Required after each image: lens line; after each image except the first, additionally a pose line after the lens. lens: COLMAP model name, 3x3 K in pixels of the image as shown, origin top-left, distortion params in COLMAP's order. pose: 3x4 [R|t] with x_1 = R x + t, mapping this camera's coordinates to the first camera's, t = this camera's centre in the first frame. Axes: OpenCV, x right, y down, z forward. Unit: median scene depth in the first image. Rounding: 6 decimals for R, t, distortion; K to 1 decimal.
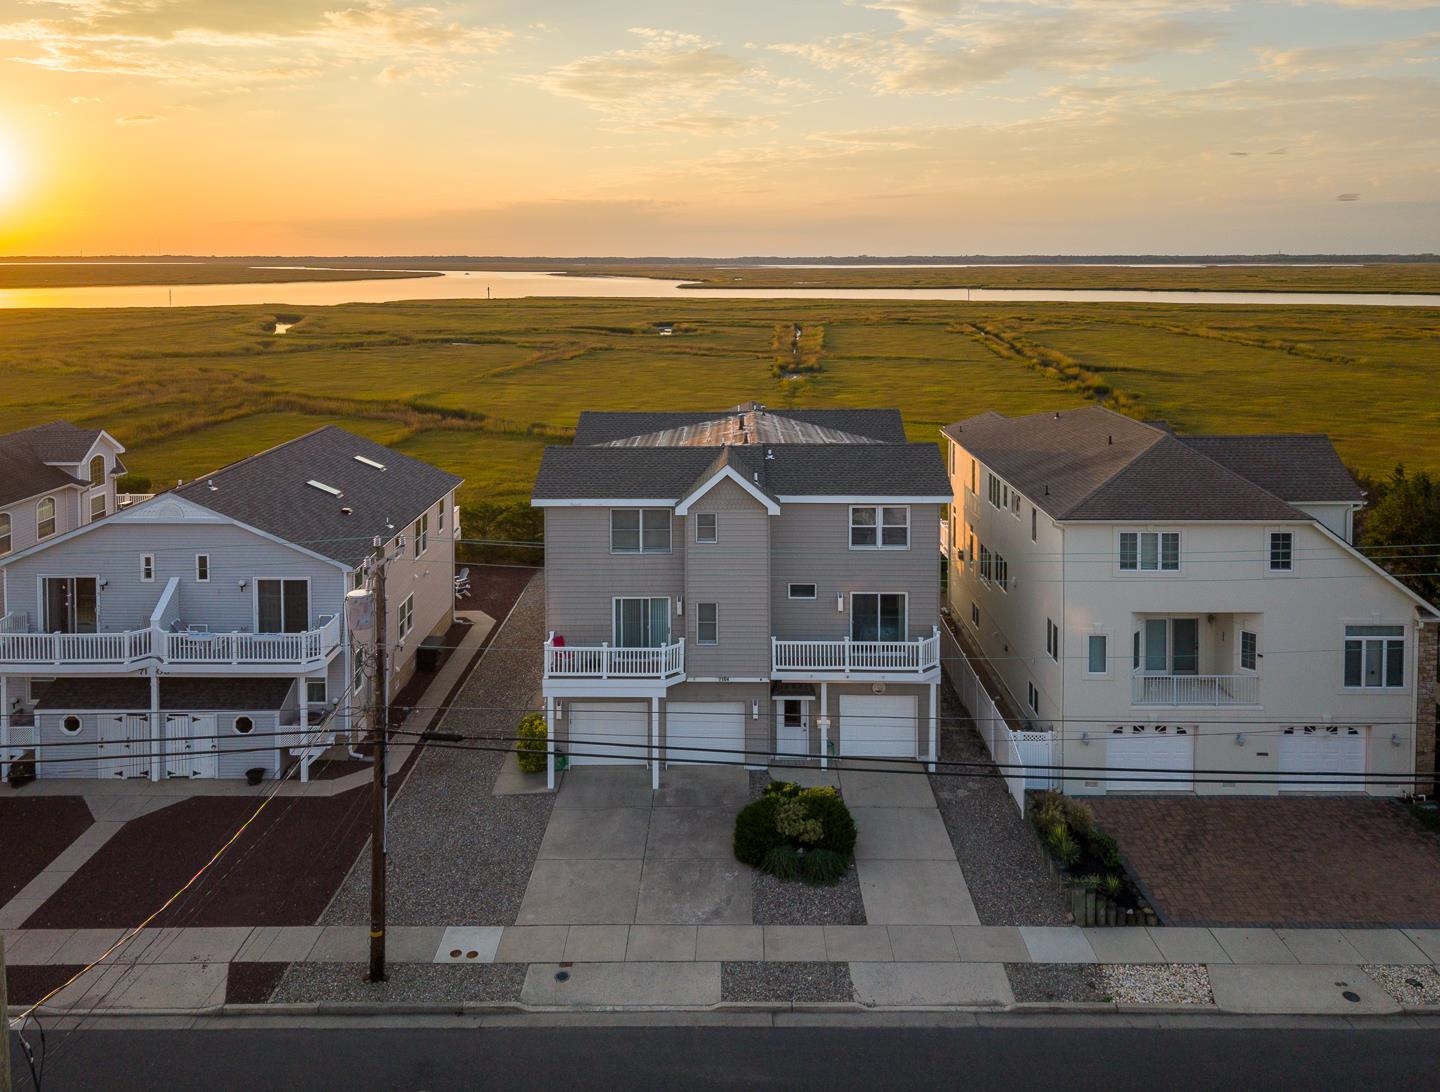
lens RADIAL K [[1111.1, 0, 723.2], [0, 1111.1, 326.1], [0, 0, 1]] dist [0.005921, 0.003741]
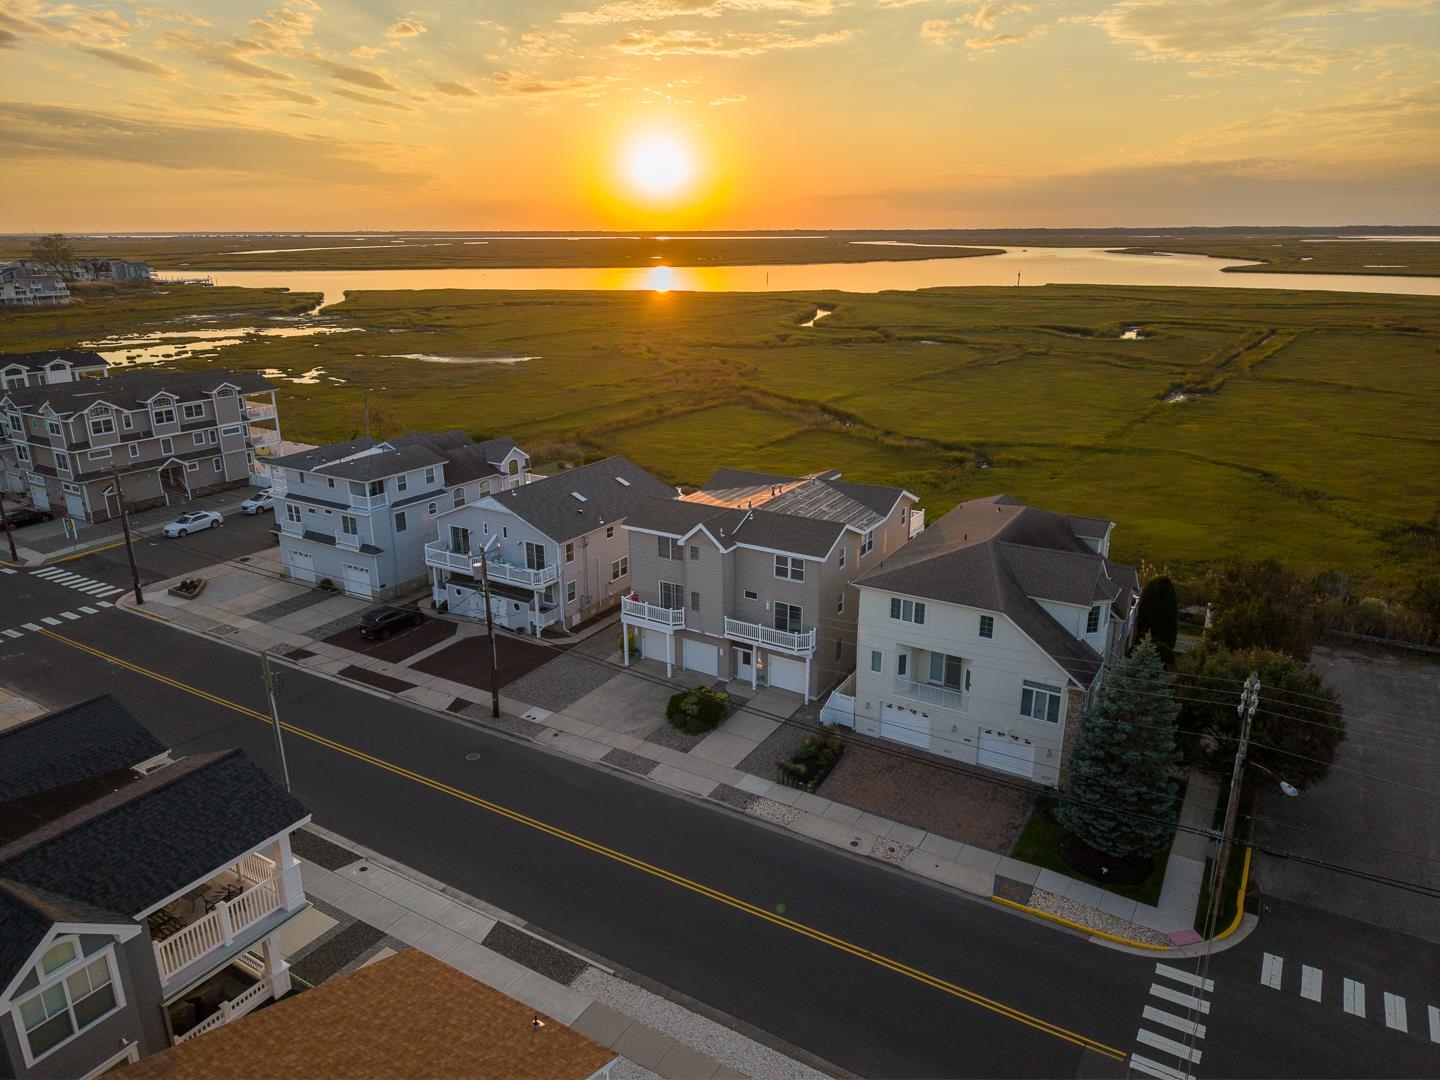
lens RADIAL K [[953.4, 0, 720.0], [0, 953.4, 540.0], [0, 0, 1]] dist [0.083233, 0.000128]
pose [[0.856695, 0.154583, -0.492115, 0.804046], [-0.027726, 0.966460, 0.255316, -0.251745], [0.515077, -0.205084, 0.832248, -0.311461]]
